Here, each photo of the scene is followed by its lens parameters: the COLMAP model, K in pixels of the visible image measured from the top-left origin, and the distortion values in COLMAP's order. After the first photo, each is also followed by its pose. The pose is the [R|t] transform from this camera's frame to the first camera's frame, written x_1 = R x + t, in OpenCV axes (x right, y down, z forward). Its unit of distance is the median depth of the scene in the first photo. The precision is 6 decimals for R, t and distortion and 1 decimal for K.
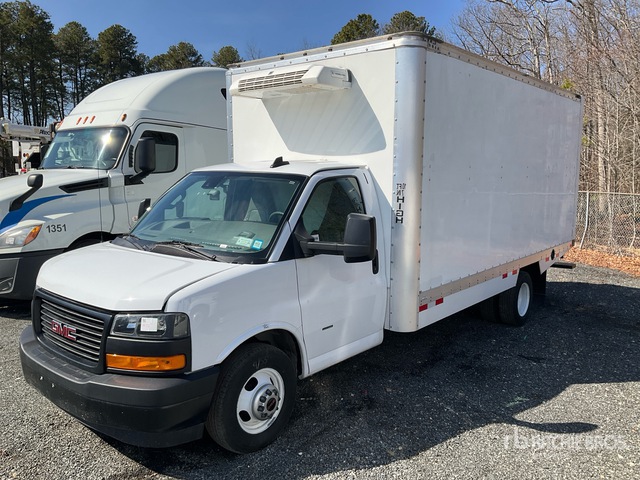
lens RADIAL K [[547.8, 0, 319.4], [0, 547.8, 242.3], [0, 0, 1]] dist [0.019870, -0.044267]
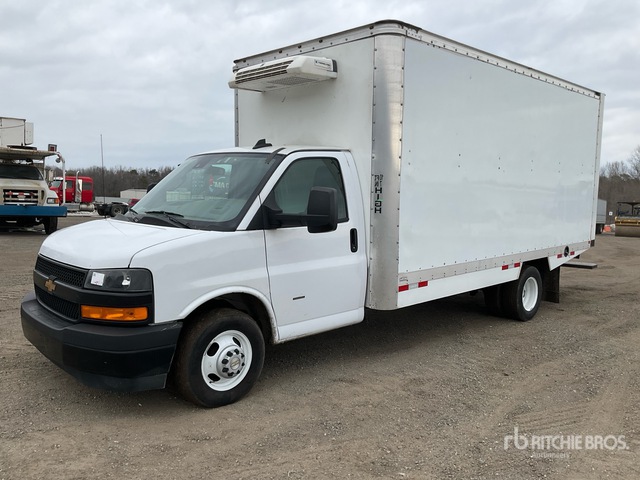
lens RADIAL K [[547.8, 0, 325.1], [0, 547.8, 239.5], [0, 0, 1]] dist [0.019870, -0.044267]
pose [[0.994150, 0.016827, -0.106685, 0.173304], [-0.020906, 0.999088, -0.037229, 0.079984], [0.105961, 0.039242, 0.993596, -0.045552]]
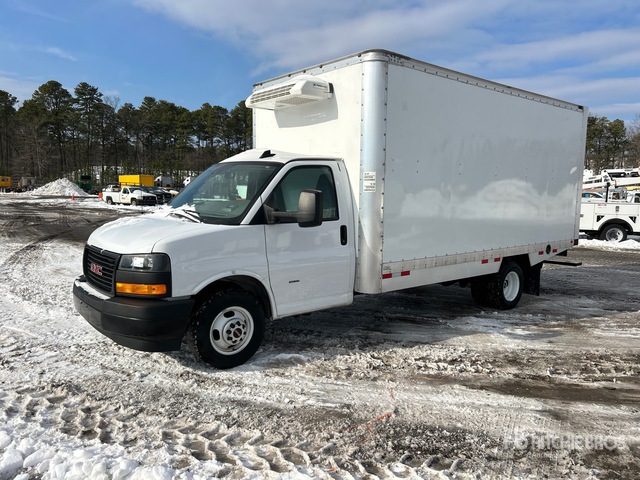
lens RADIAL K [[490.8, 0, 321.8], [0, 490.8, 248.2], [0, 0, 1]] dist [0.043653, -0.021167]
pose [[0.981781, 0.030587, -0.187537, 0.287333], [-0.035008, 0.999181, -0.020305, 0.097673], [0.186762, 0.026500, 0.982048, -0.115168]]
